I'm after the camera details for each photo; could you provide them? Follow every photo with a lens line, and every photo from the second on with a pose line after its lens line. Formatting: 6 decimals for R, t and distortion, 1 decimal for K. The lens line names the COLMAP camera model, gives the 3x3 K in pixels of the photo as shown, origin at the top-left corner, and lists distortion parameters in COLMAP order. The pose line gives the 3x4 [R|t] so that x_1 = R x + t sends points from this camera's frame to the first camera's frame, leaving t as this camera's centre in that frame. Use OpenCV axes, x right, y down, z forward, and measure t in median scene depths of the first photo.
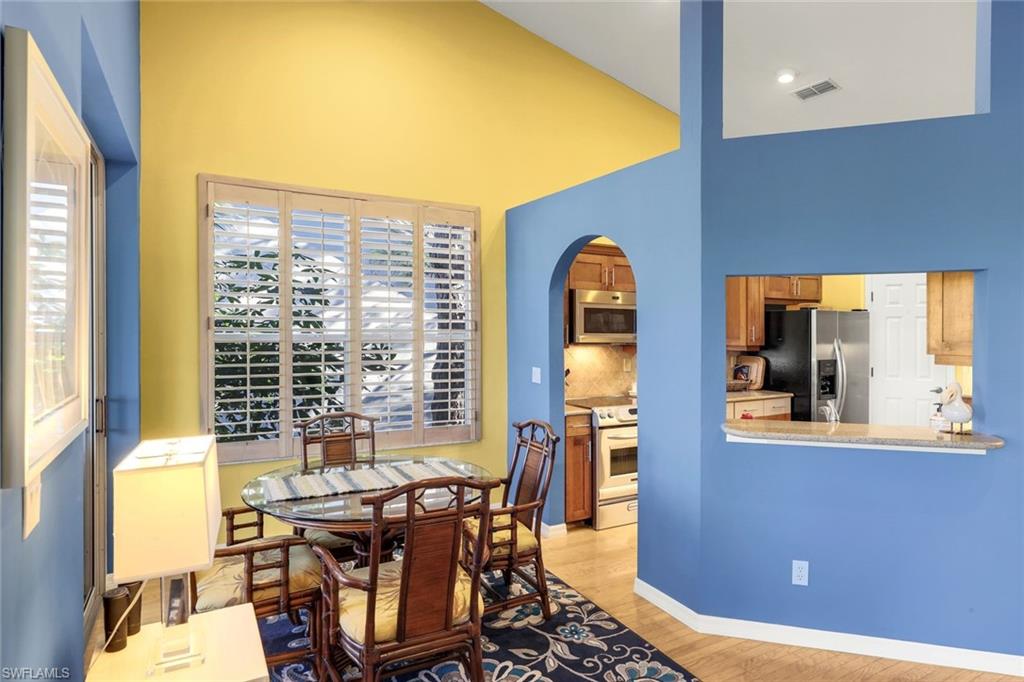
lens RADIAL K [[556.8, 0, 511.0], [0, 556.8, 323.8], [0, 0, 1]] dist [0.001997, 0.000256]
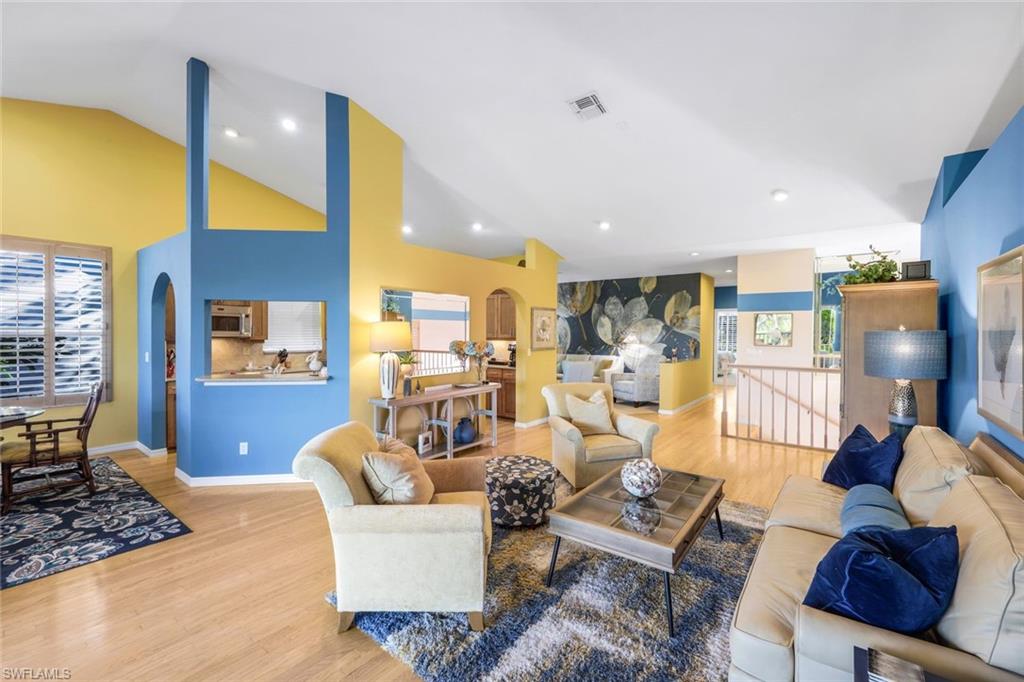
lens RADIAL K [[423.3, 0, 509.2], [0, 423.3, 325.2], [0, 0, 1]] dist [0.001421, 0.000014]
pose [[0.919672, 0.007369, 0.392619, 0.763627], [-0.006034, 0.999971, -0.004635, 0.002117], [-0.392642, 0.001894, 0.919689, -0.757504]]
